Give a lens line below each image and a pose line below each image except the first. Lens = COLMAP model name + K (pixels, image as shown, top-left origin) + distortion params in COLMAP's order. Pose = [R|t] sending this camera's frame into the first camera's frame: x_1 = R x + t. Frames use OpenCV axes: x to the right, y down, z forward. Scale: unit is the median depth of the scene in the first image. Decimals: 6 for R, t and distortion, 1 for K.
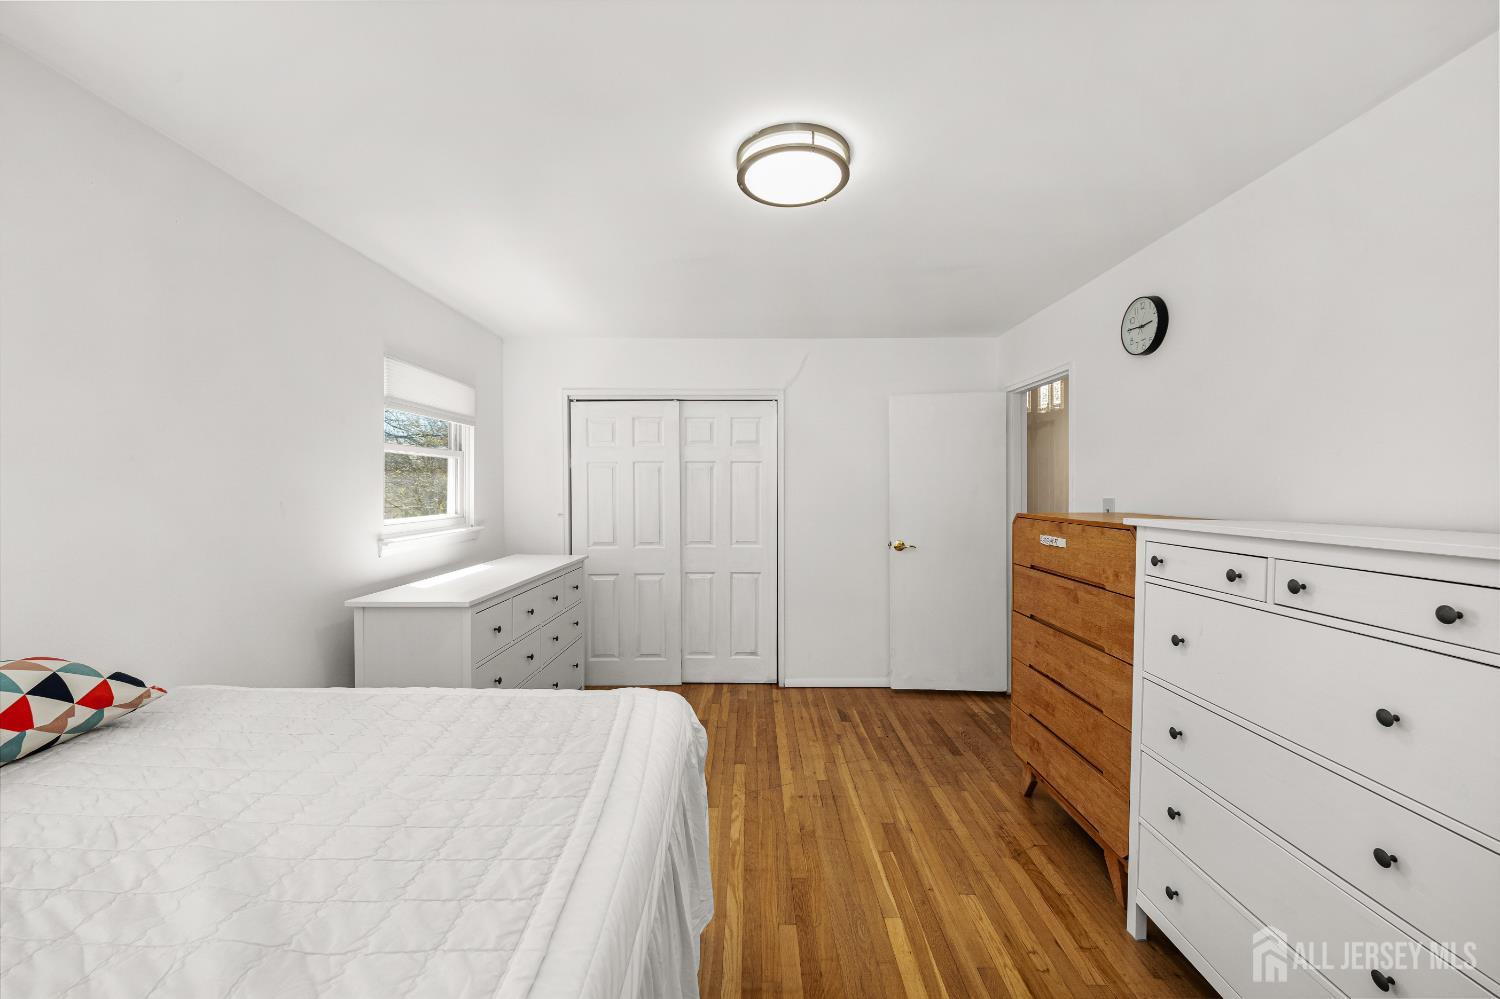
lens RADIAL K [[583.4, 0, 745.8], [0, 583.4, 496.6], [0, 0, 1]] dist [0.000269, 0.000040]
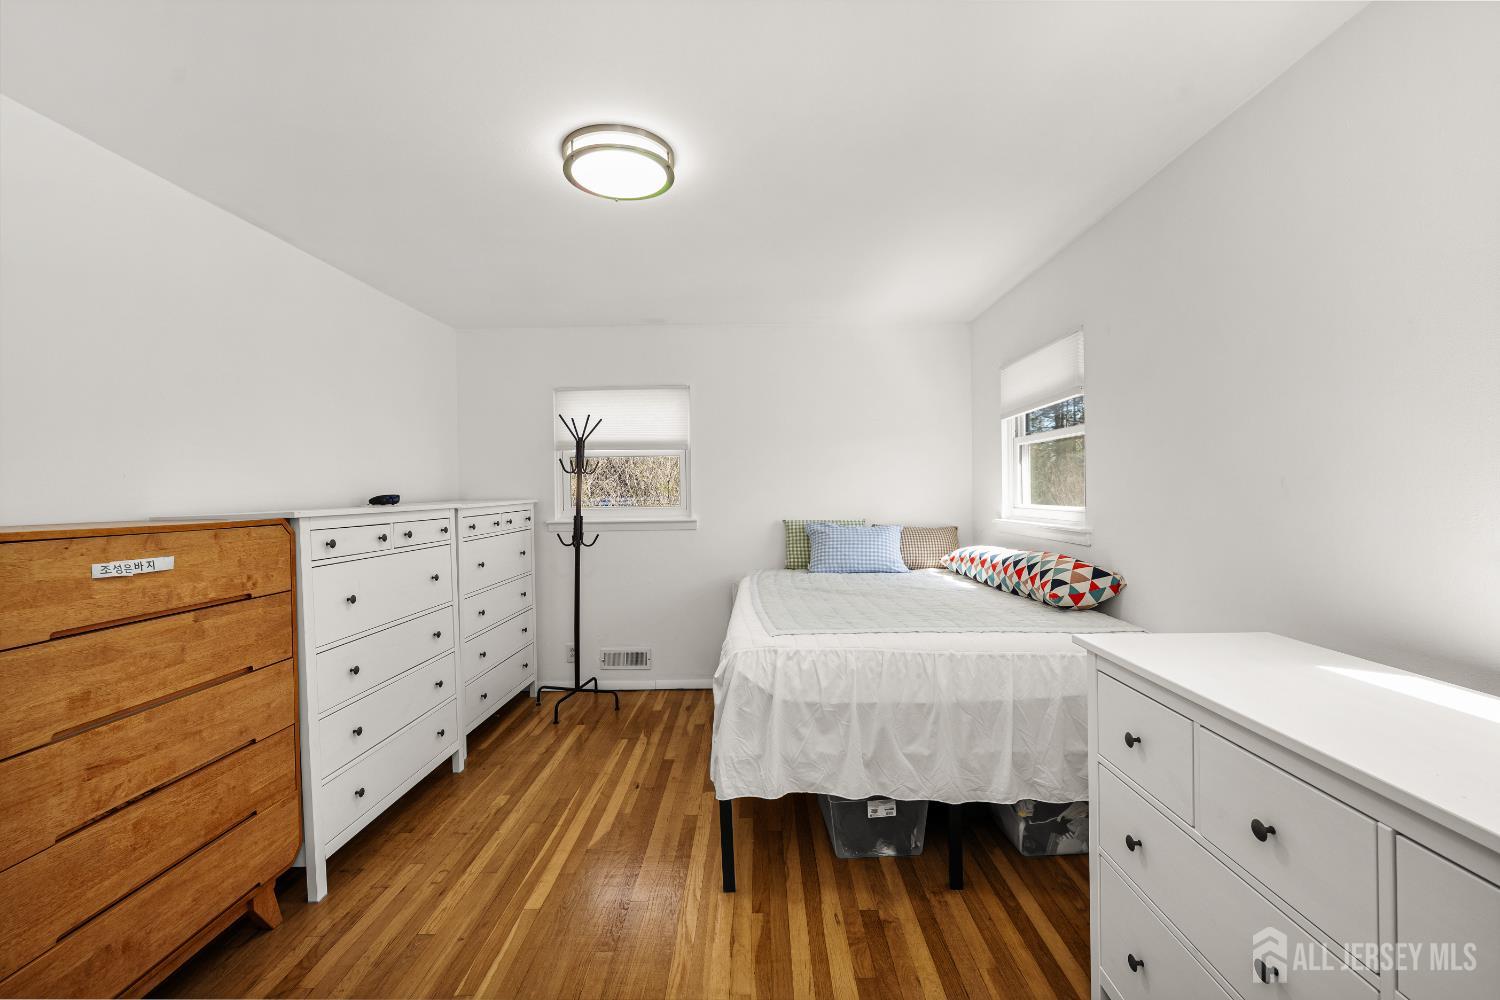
lens RADIAL K [[617.3, 0, 755.1], [0, 617.3, 496.0], [0, 0, 1]] dist [0.003289, 0.000282]
pose [[-0.999941, 0.009810, -0.004580, -0.128442], [0.009702, 0.999685, 0.023151, -0.005985], [0.004806, 0.023105, -0.999721, 1.962463]]
